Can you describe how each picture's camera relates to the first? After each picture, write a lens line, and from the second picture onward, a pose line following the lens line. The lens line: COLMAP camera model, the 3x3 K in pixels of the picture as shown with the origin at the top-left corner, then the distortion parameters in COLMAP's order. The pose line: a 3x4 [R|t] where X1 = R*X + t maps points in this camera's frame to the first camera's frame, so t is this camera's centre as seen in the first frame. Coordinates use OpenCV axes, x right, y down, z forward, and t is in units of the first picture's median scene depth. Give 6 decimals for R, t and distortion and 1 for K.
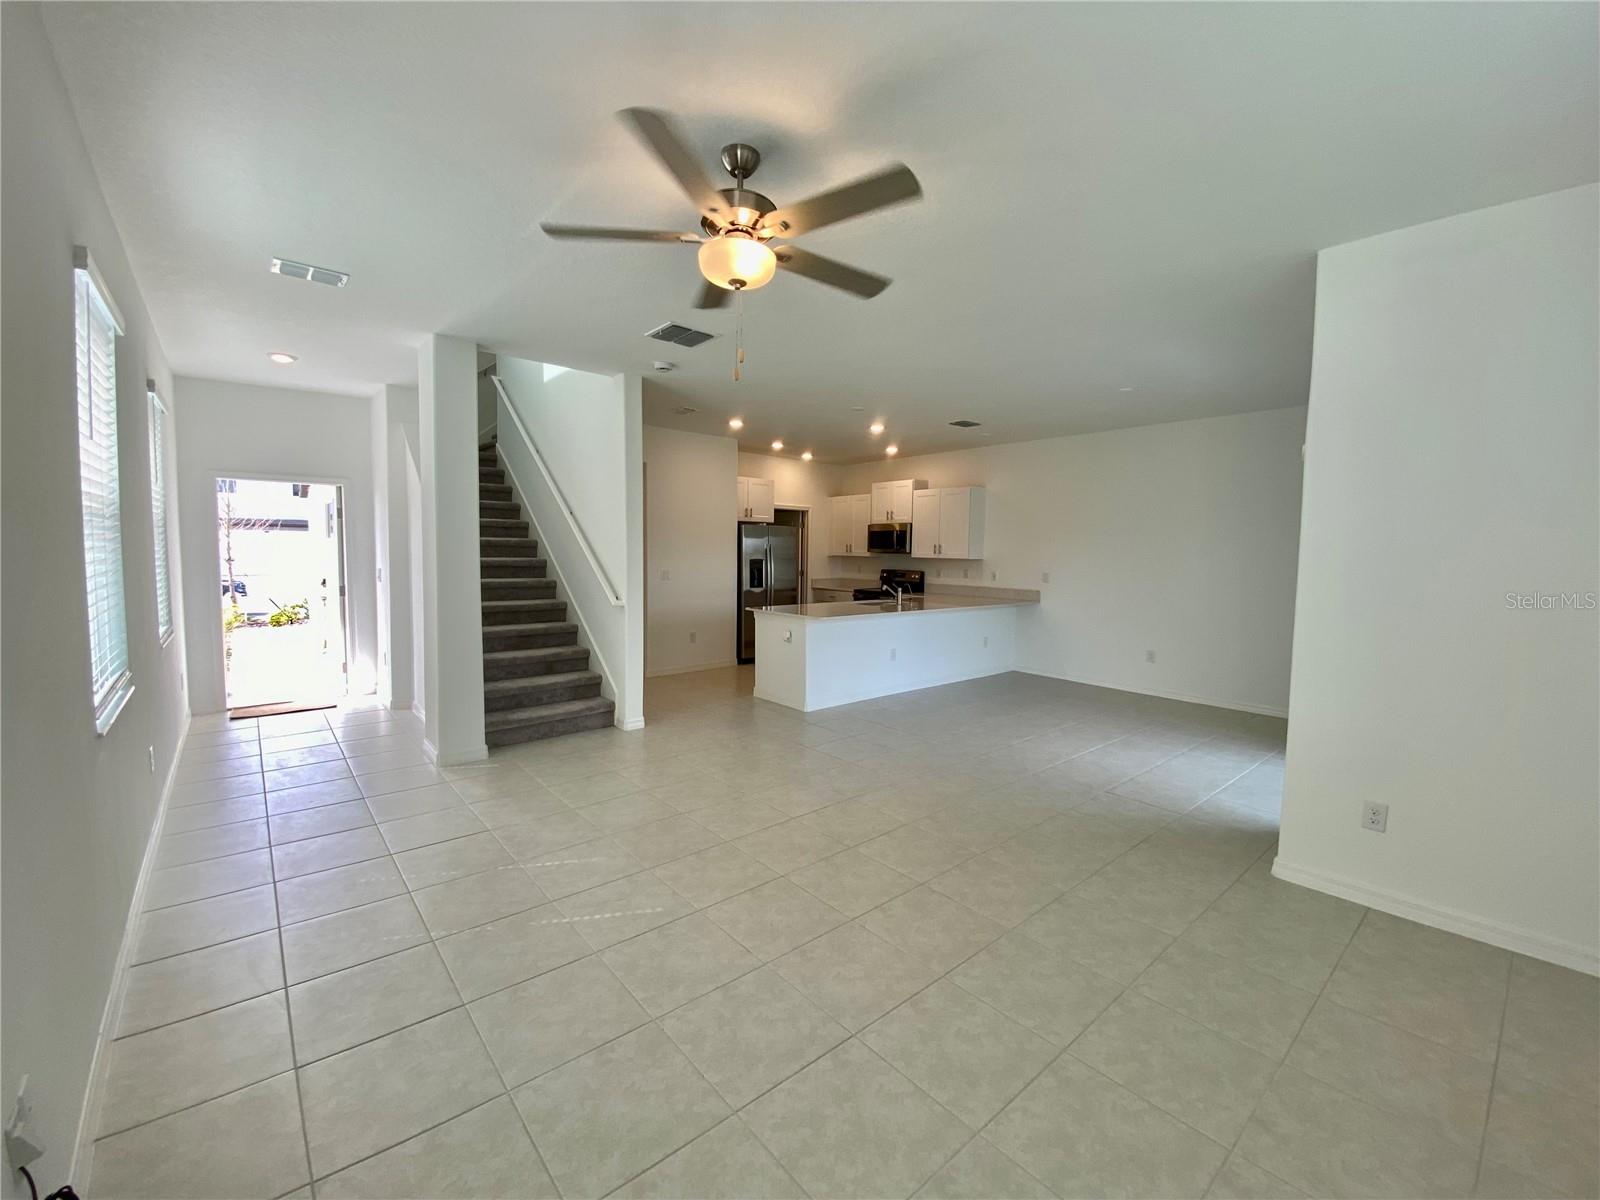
lens RADIAL K [[646.1, 0, 788.9], [0, 646.1, 595.8], [0, 0, 1]] dist [0.026299, -0.022836]
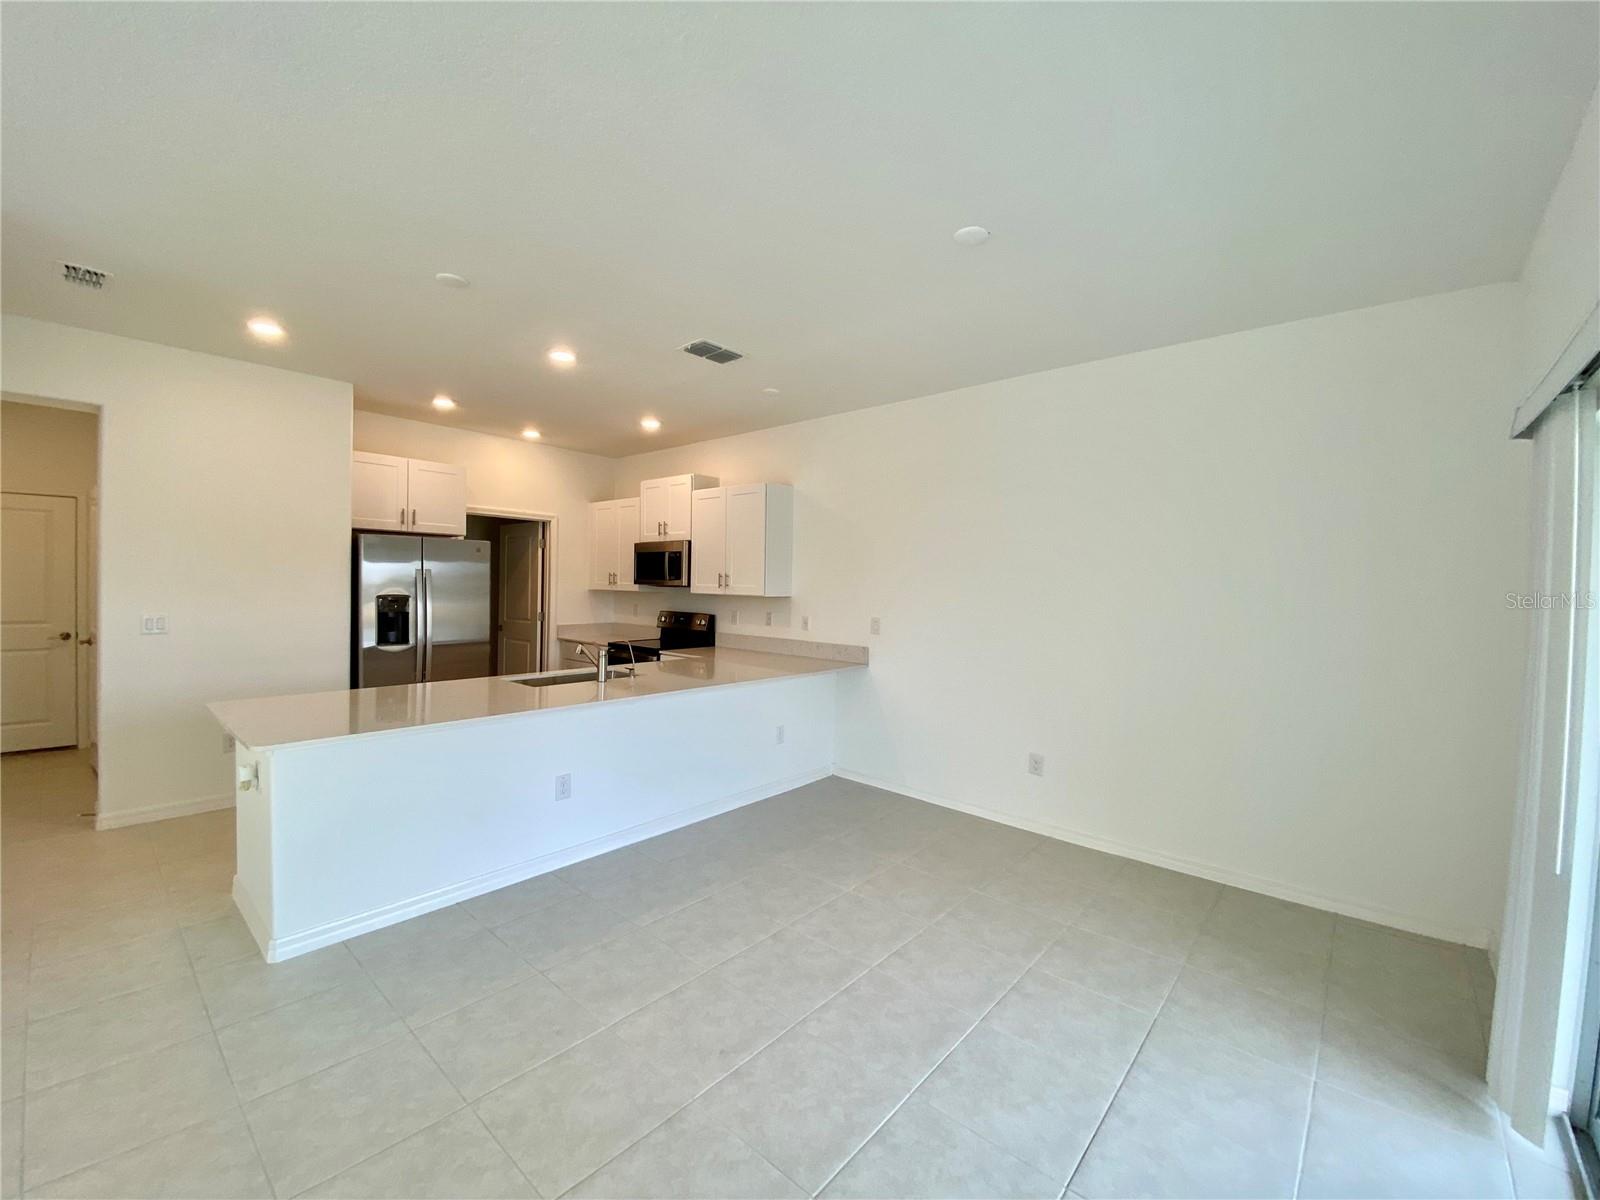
lens RADIAL K [[644.8, 0, 798.1], [0, 644.8, 584.7], [0, 0, 1]] dist [0.014722, -0.022934]
pose [[0.989677, 0.005612, 0.143209, 0.217295], [0.004602, 0.997474, -0.070889, -0.023027], [-0.143245, 0.070816, 0.987150, 0.370756]]
